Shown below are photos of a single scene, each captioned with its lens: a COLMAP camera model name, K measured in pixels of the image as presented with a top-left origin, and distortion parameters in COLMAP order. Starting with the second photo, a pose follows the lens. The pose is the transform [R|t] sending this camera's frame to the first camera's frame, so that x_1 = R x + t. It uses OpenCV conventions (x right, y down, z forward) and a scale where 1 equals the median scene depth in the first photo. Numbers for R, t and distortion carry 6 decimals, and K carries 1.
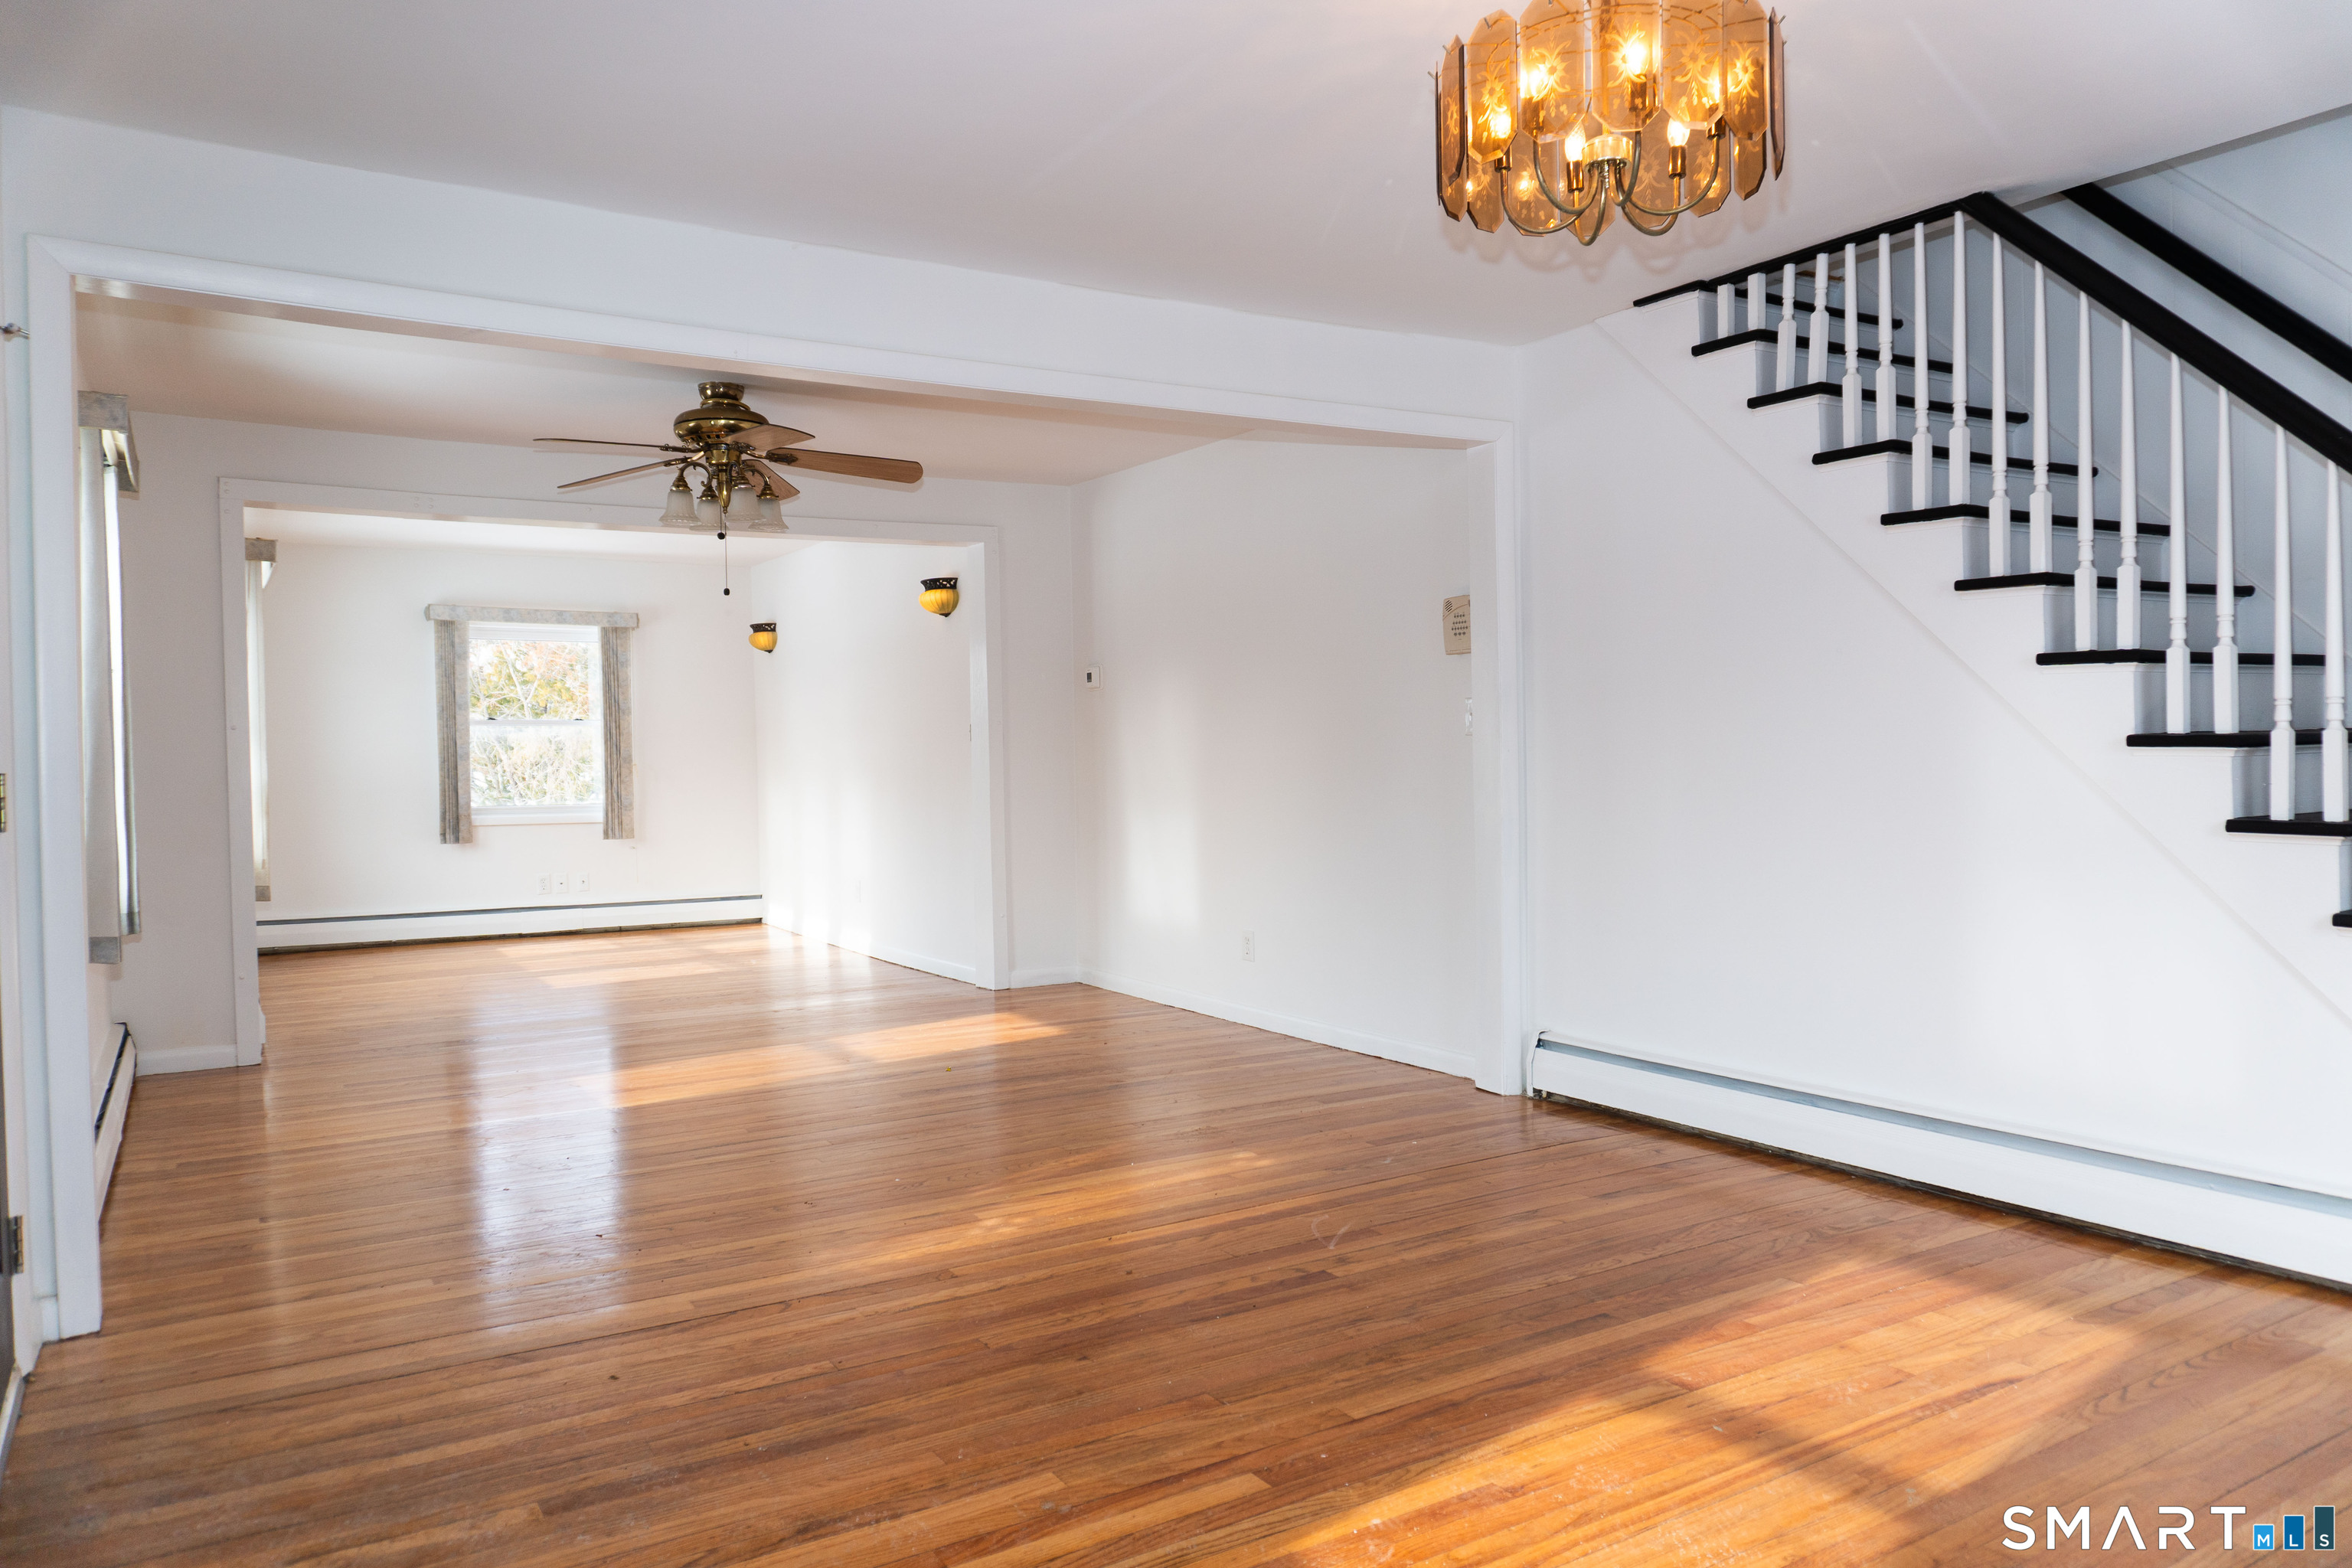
lens RADIAL K [[1571.6, 0, 1176.0], [0, 1571.6, 784.0], [0, 0, 1]] dist [-0.011740, -0.005573]
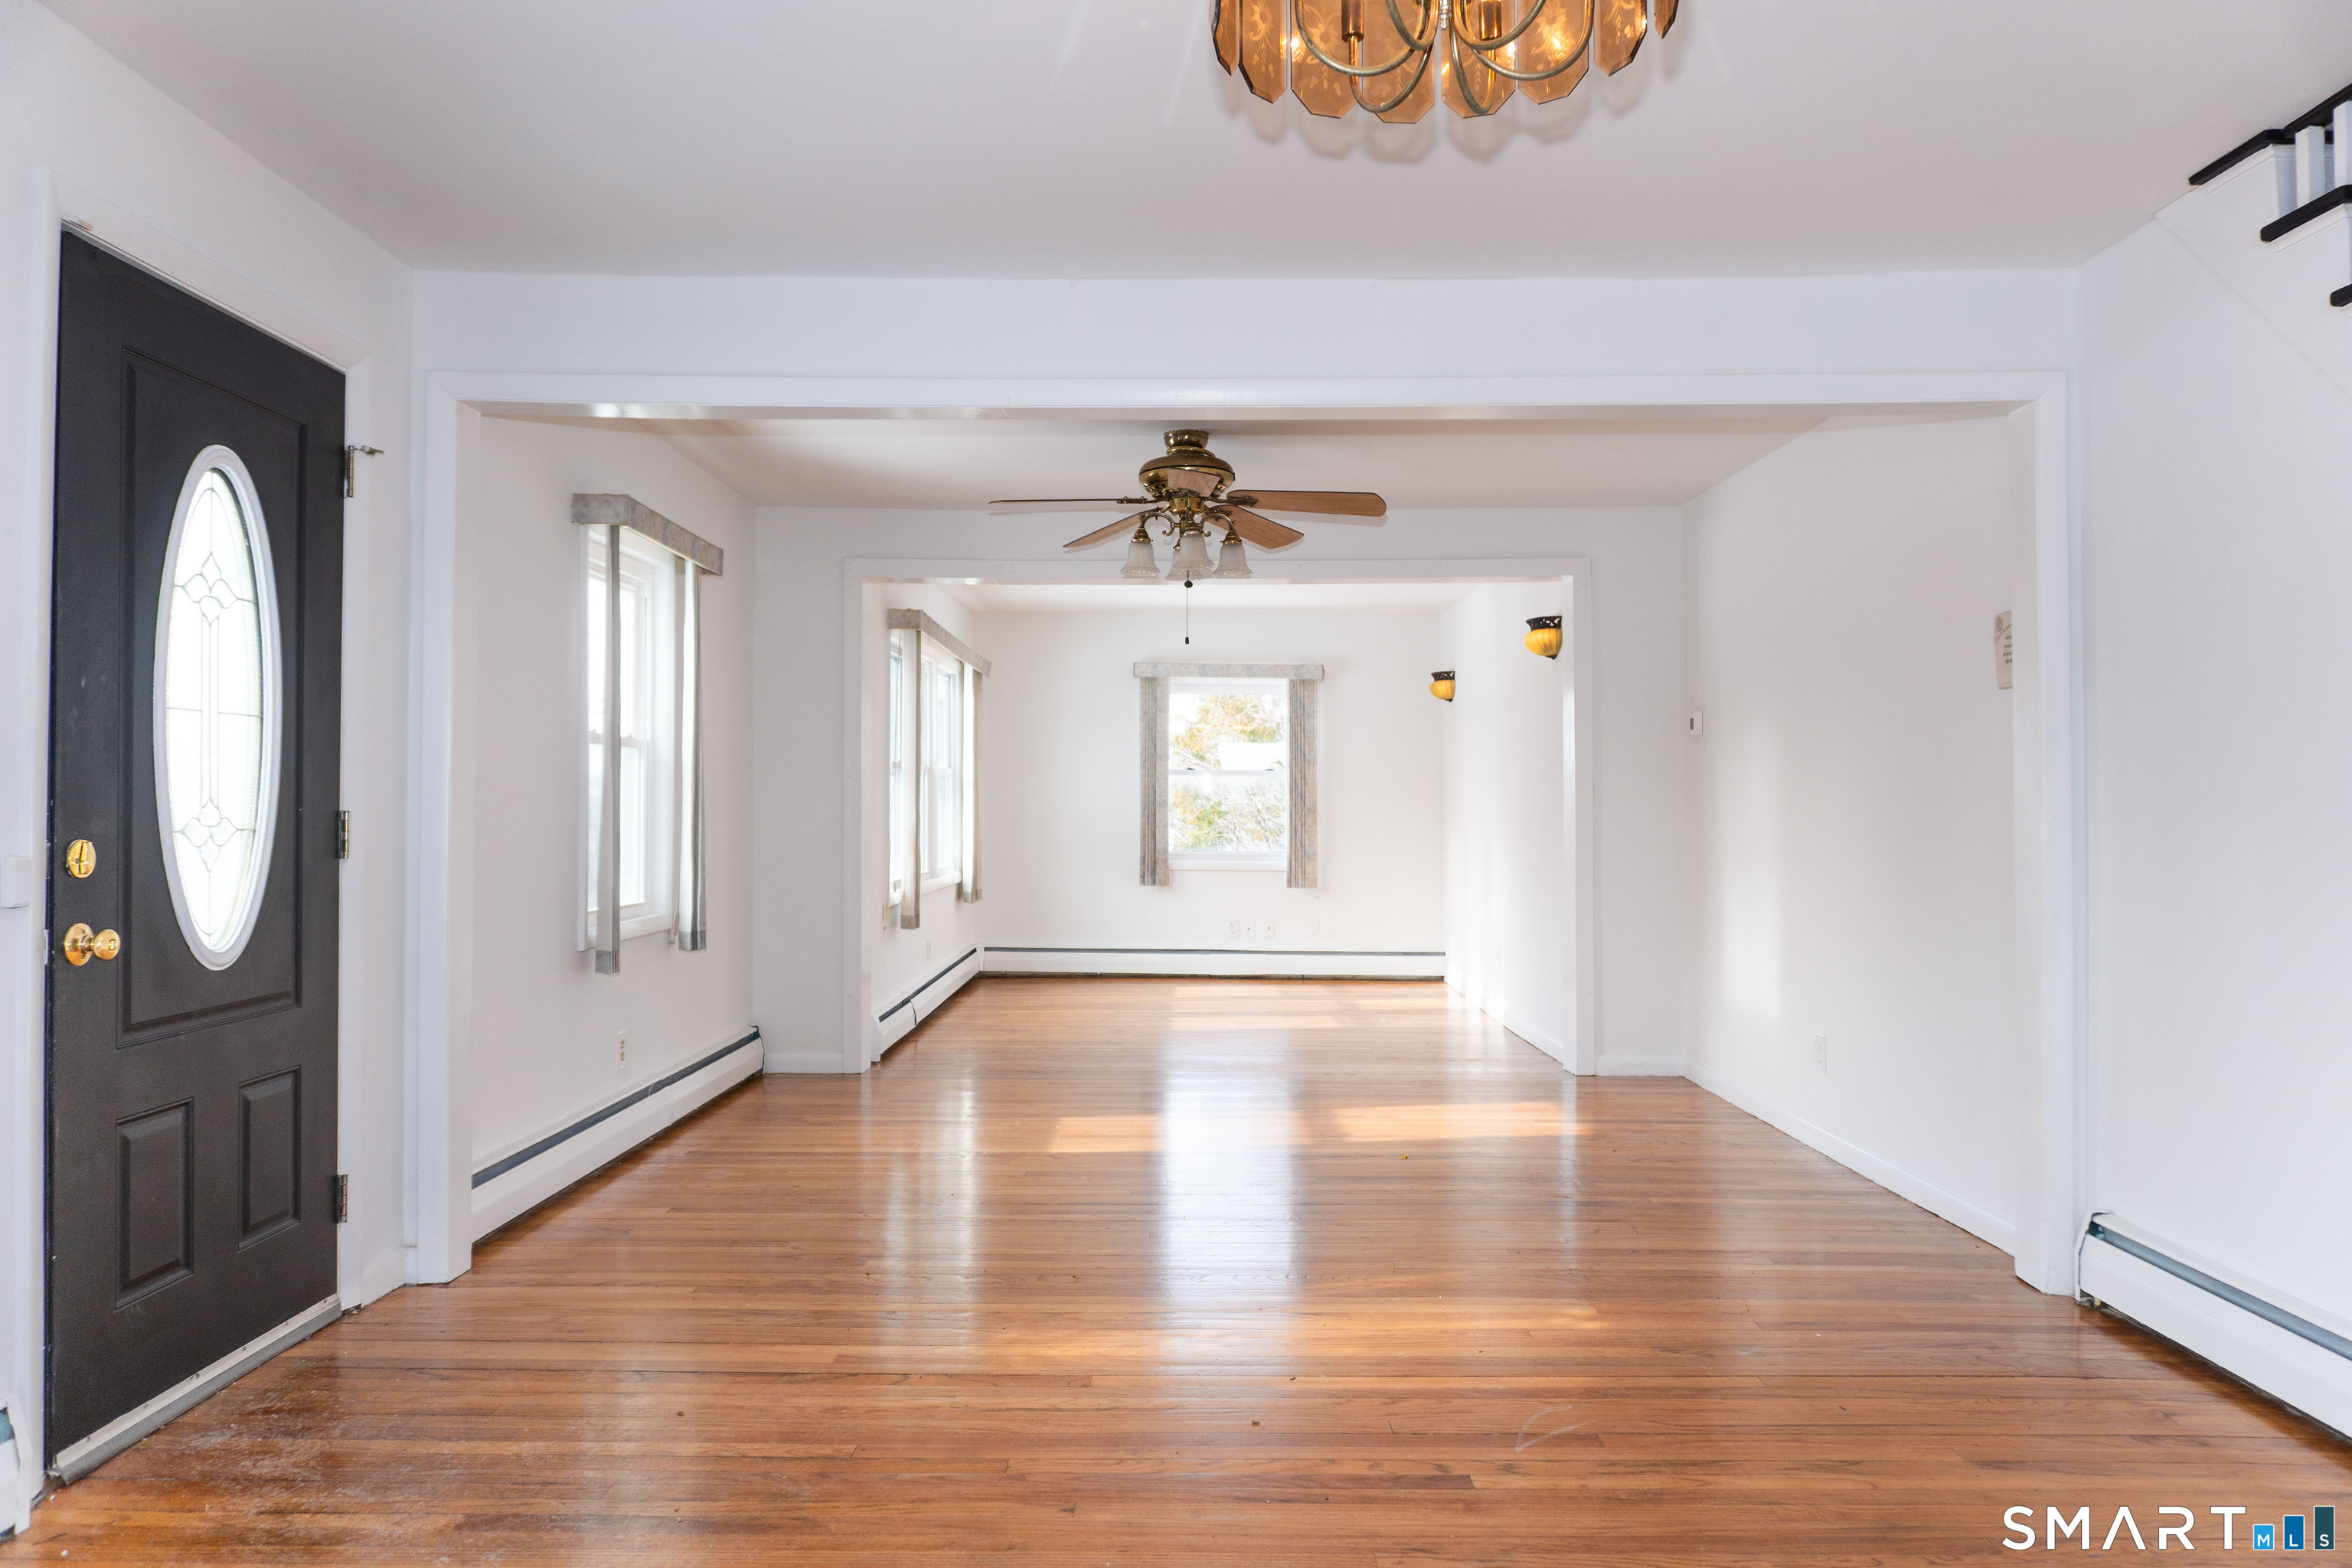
lens RADIAL K [[1608.6, 0, 1176.0], [0, 1608.6, 784.0], [0, 0, 1]] dist [-0.001910, -0.024431]
pose [[0.846644, 0.009527, -0.532074, 0.243218], [-0.027059, 0.999317, -0.025164, -0.006822], [0.531471, 0.035703, 0.846324, 0.142582]]
